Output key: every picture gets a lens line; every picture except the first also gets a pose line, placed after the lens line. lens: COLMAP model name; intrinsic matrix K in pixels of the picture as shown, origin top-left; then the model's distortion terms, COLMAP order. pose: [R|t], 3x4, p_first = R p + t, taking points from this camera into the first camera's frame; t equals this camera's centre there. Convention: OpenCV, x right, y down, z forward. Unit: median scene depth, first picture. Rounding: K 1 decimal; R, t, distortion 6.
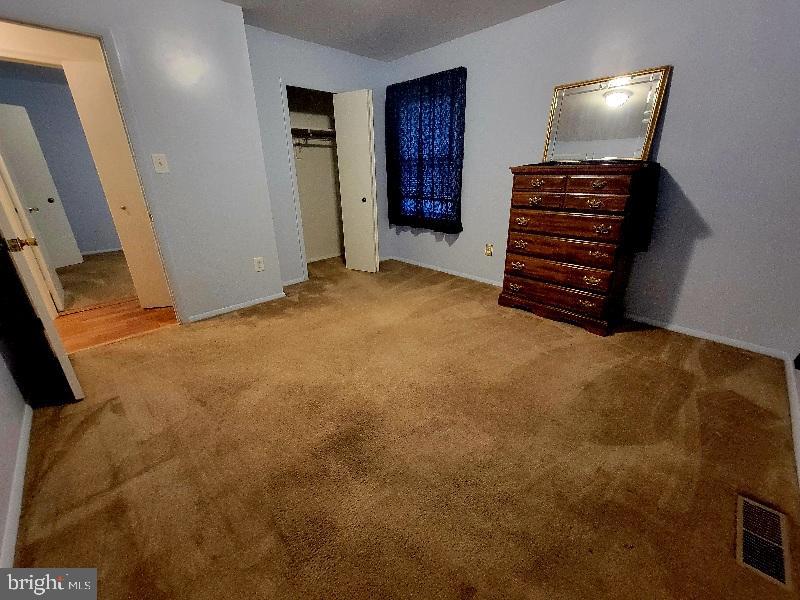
lens RADIAL K [[319.8, 0, 403.1], [0, 319.8, 295.3], [0, 0, 1]] dist [-0.003766, -0.000022]
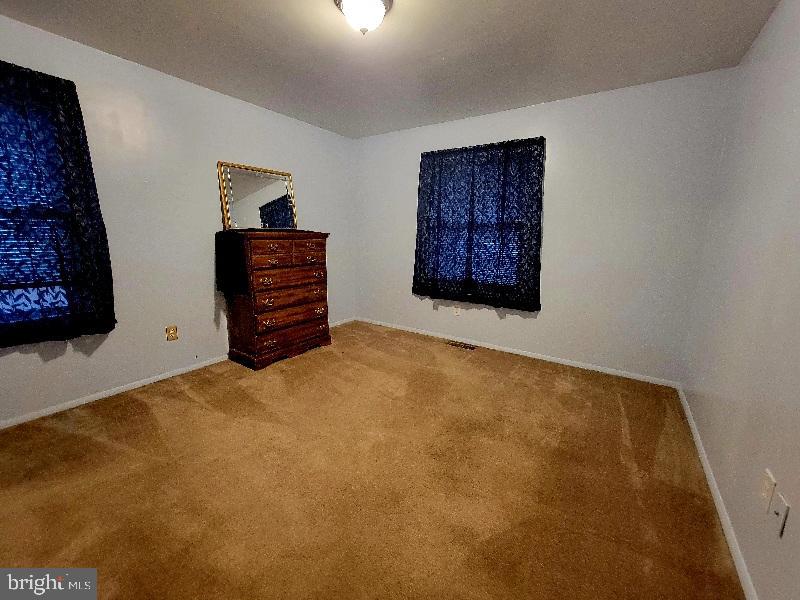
lens RADIAL K [[319.8, 0, 402.2], [0, 319.8, 299.5], [0, 0, 1]] dist [-0.003766, -0.000022]
pose [[-0.211086, -0.181725, 0.960426, -0.715472], [0.339594, 0.907727, 0.246390, -0.270296], [-0.916580, 0.378164, -0.129896, 0.703225]]
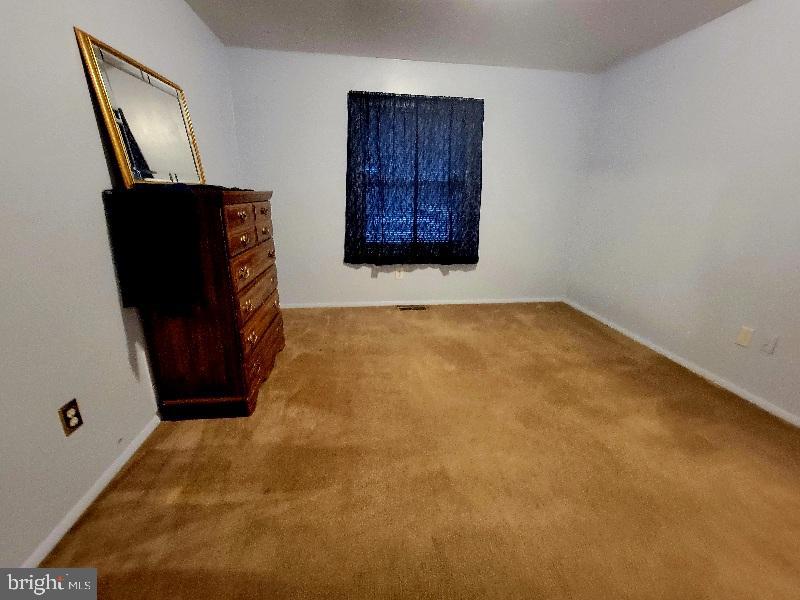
lens RADIAL K [[319.8, 0, 398.2], [0, 319.8, 297.8], [0, 0, 1]] dist [-0.003766, -0.000022]
pose [[-0.796440, -0.176509, 0.578383, -0.253486], [0.218404, 0.807933, 0.547306, -0.450606], [-0.563899, 0.562218, -0.604920, 1.169651]]
